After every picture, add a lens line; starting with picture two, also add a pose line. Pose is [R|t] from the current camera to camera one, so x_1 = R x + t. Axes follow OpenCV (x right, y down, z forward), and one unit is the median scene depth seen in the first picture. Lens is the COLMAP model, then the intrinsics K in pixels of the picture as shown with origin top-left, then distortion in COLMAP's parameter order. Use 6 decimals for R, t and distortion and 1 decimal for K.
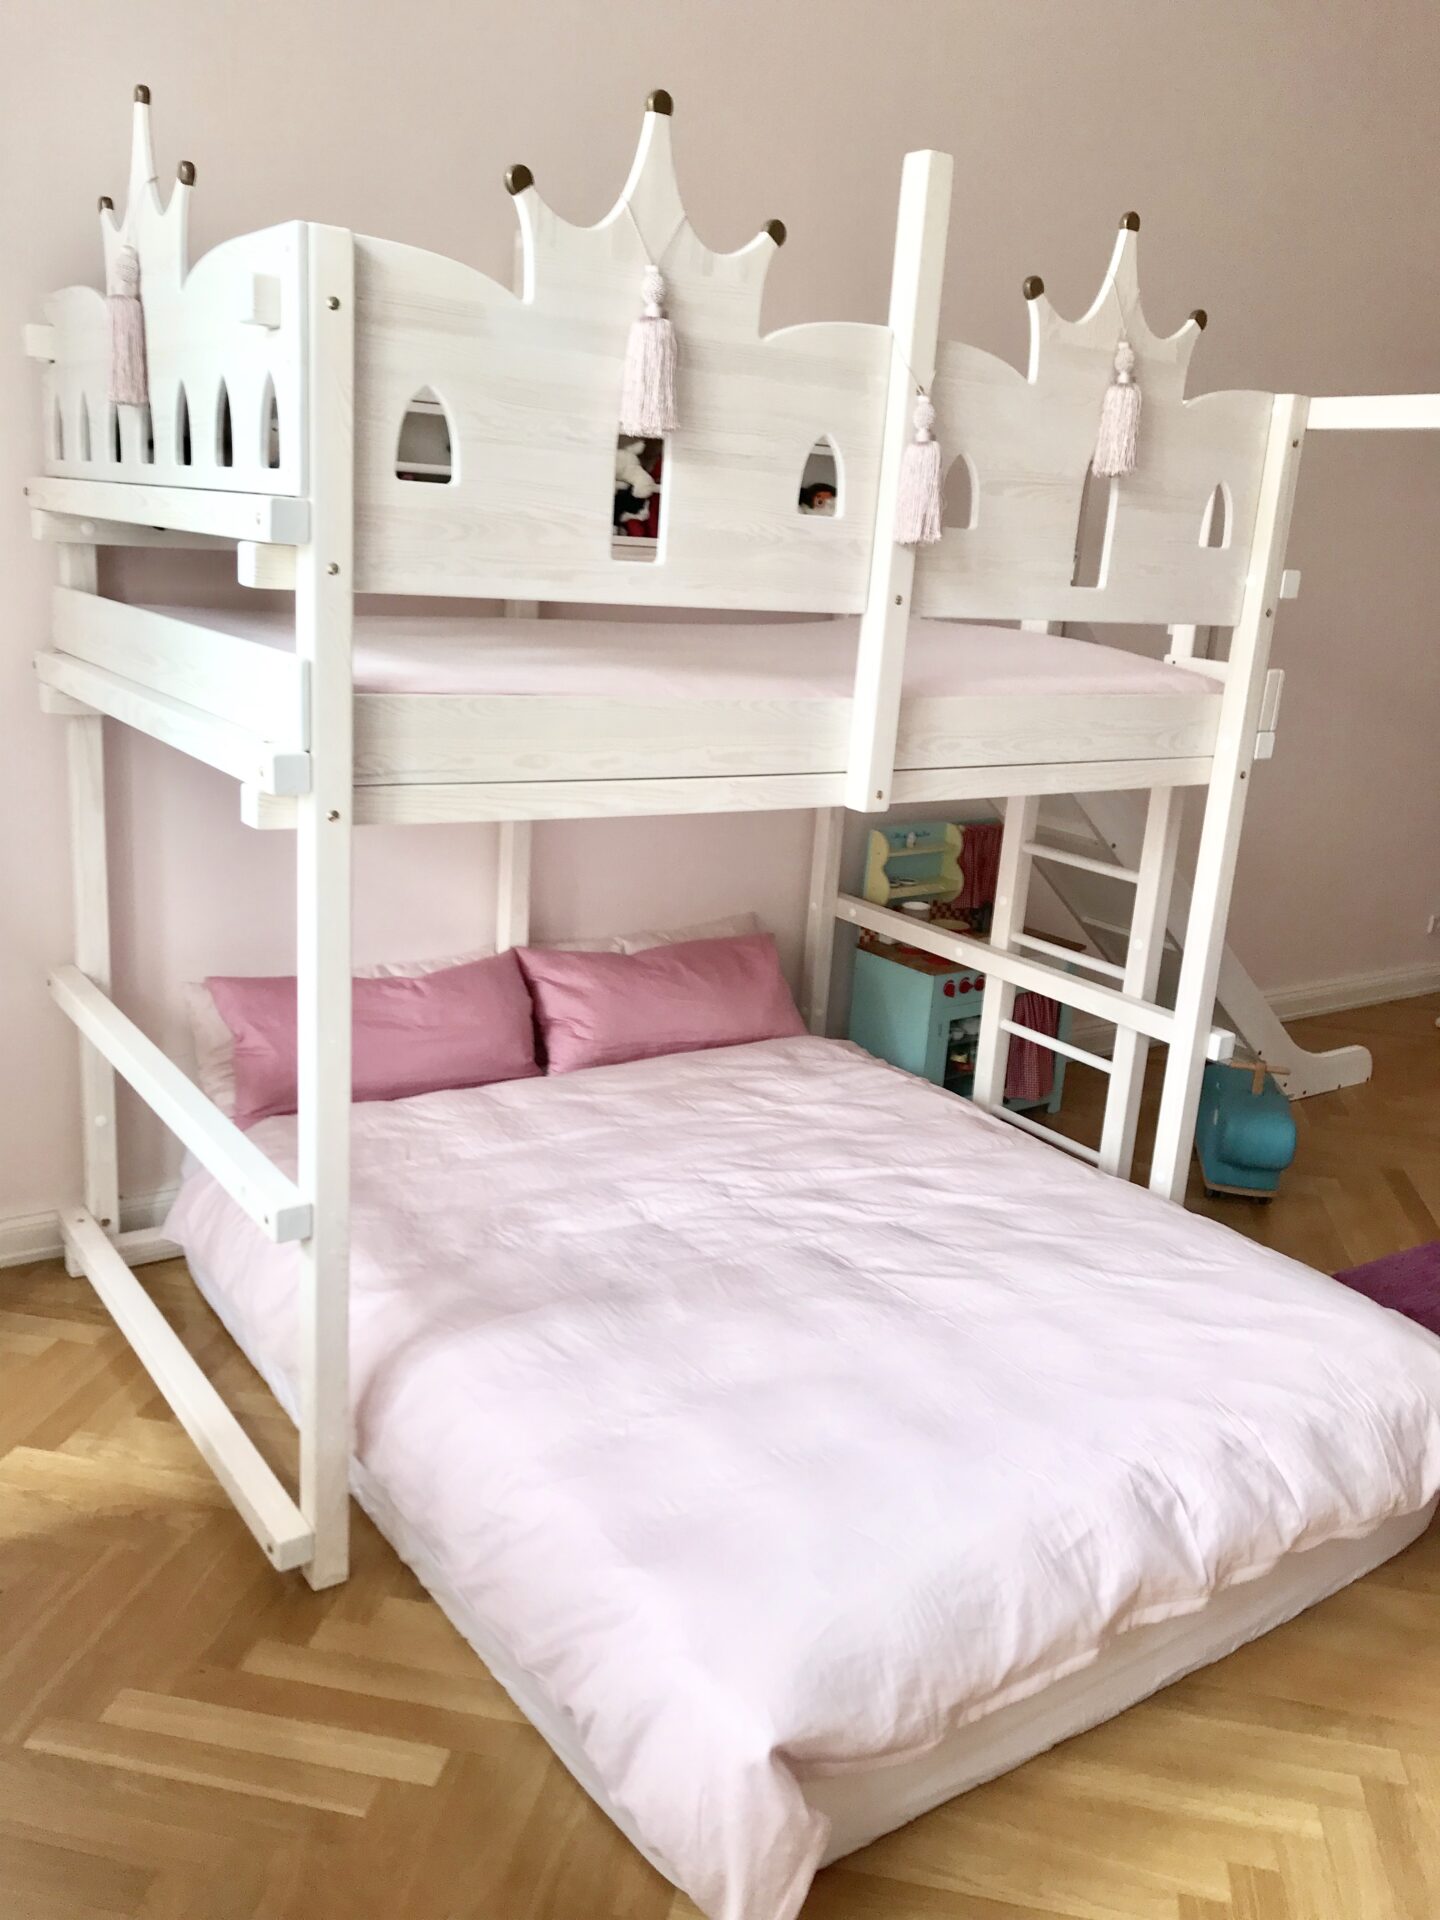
lens RADIAL K [[1572.2, 0, 727.2], [0, 1572.2, 954.7], [0, 0, 1]] dist [0.047740, 0.003338]
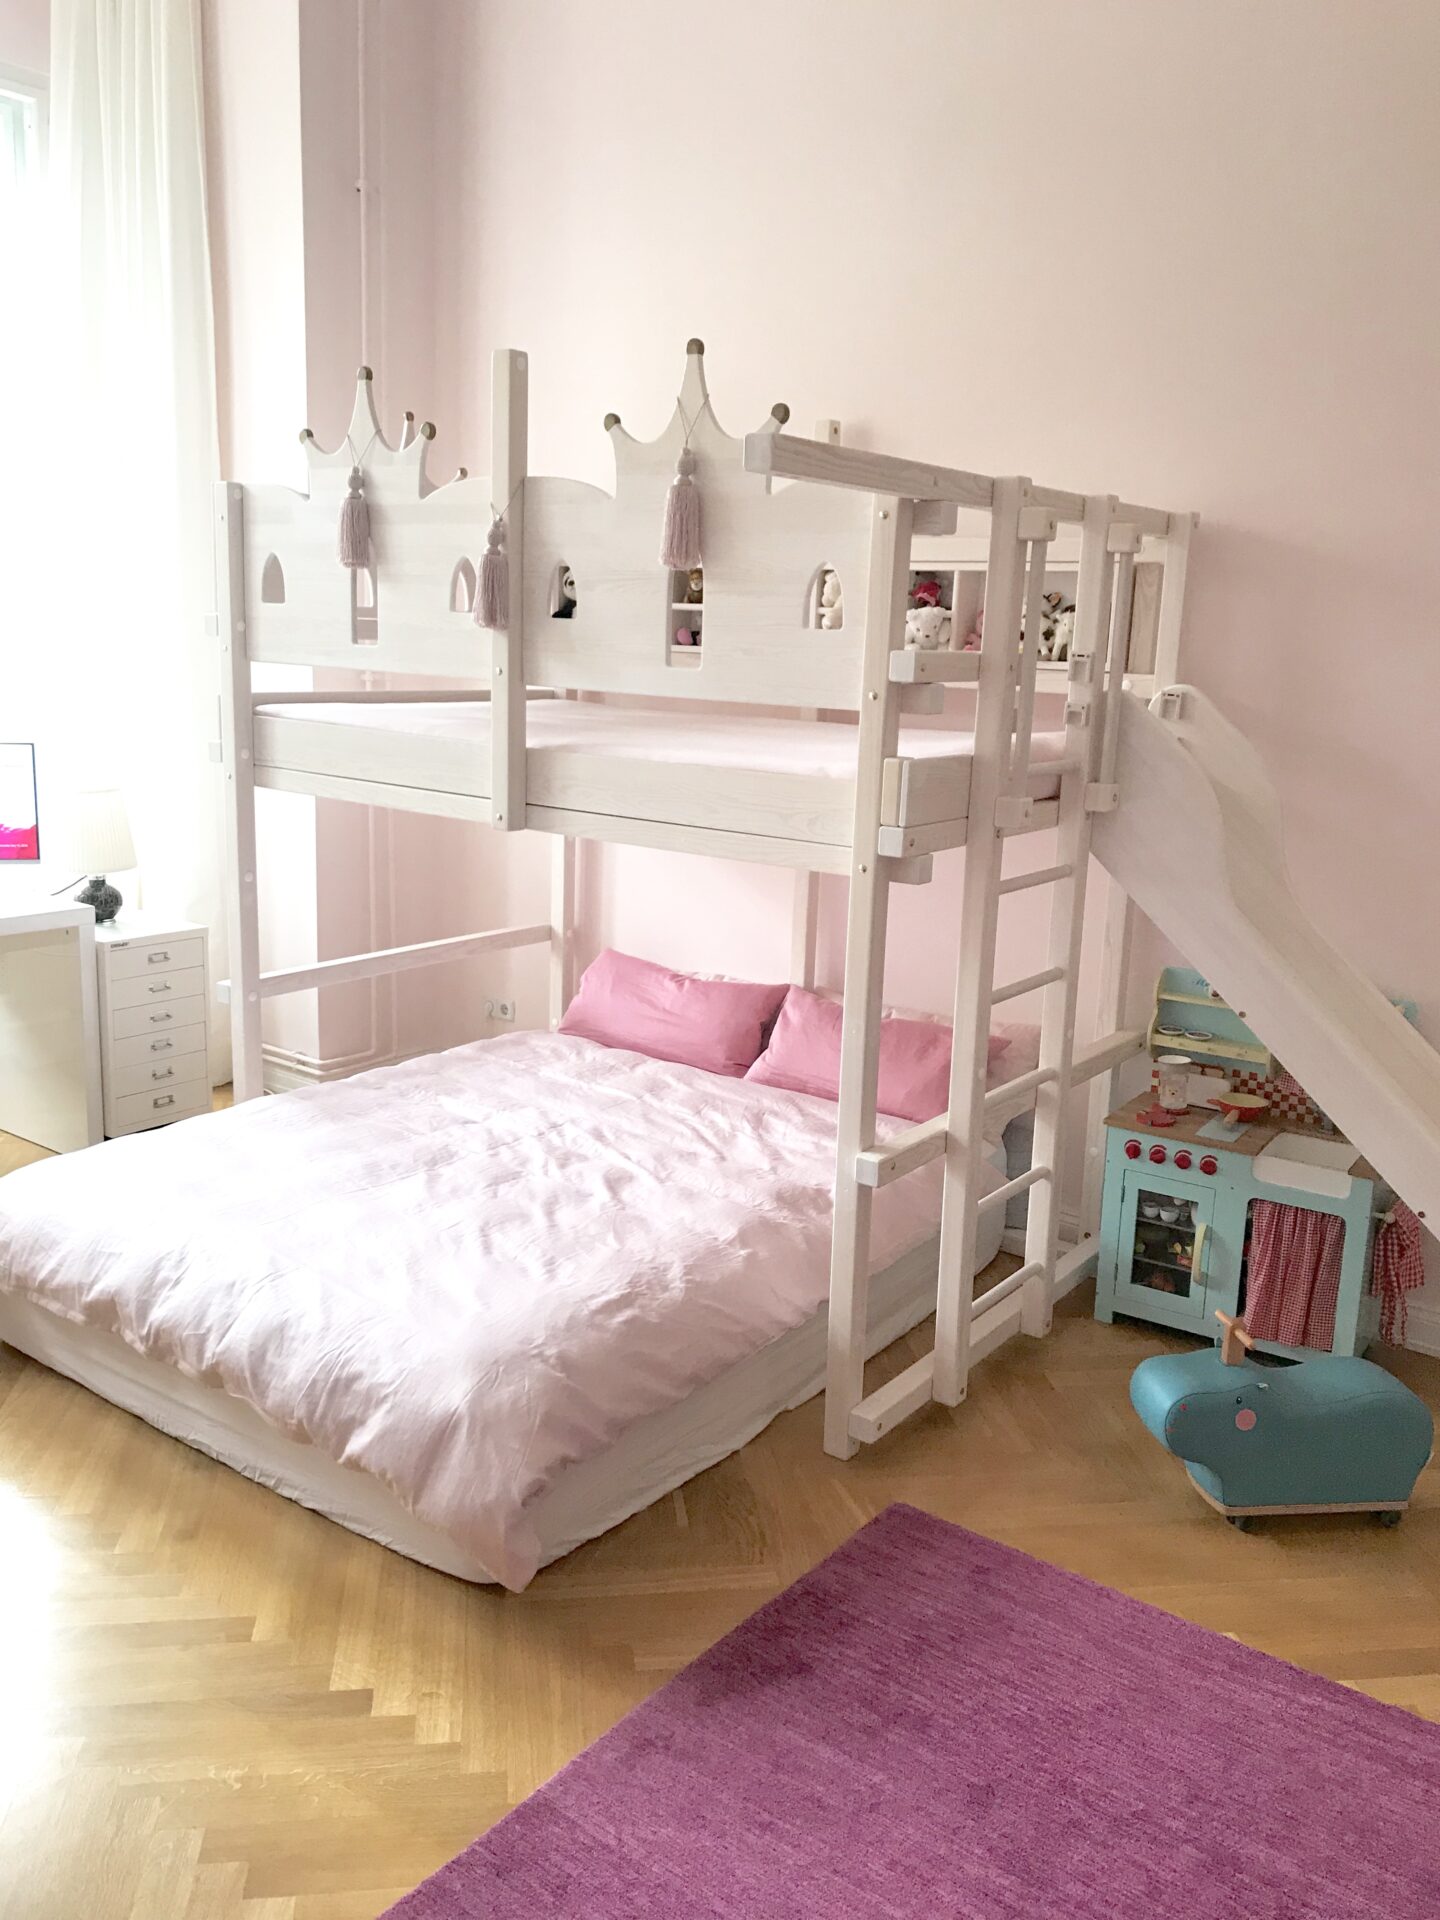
lens RADIAL K [[1572.2, 0, 724.1], [0, 1572.2, 966.3], [0, 0, 1]] dist [0.047740, 0.003338]
pose [[0.308639, 0.142967, -0.940374, 1.228020], [-0.261531, 0.963290, 0.060614, -0.097281], [0.914518, 0.227229, 0.334699, 0.658235]]
